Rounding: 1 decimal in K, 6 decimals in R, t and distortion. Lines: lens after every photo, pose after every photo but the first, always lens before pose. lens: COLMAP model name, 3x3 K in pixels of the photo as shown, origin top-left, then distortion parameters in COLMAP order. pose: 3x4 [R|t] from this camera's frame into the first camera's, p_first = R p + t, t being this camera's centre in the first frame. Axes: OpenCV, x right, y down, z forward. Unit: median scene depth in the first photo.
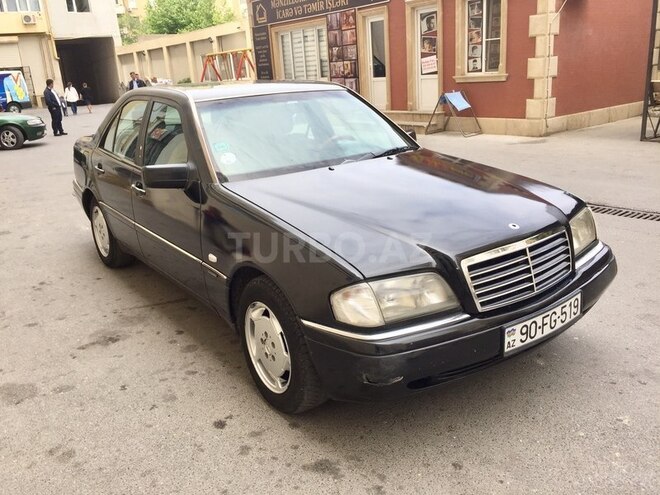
lens RADIAL K [[556.1, 0, 324.3], [0, 556.1, 245.8], [0, 0, 1]] dist [0.053036, -0.049210]
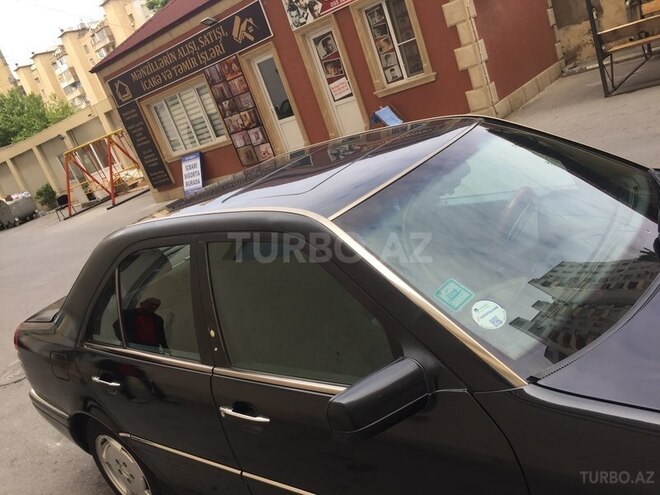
lens RADIAL K [[556.1, 0, 334.8], [0, 556.1, 249.8], [0, 0, 1]] dist [0.053036, -0.049210]
pose [[0.922999, -0.330840, 0.196515, -0.079244], [0.342387, 0.939171, -0.027009, -0.051016], [-0.175626, 0.092213, 0.980129, 0.123386]]
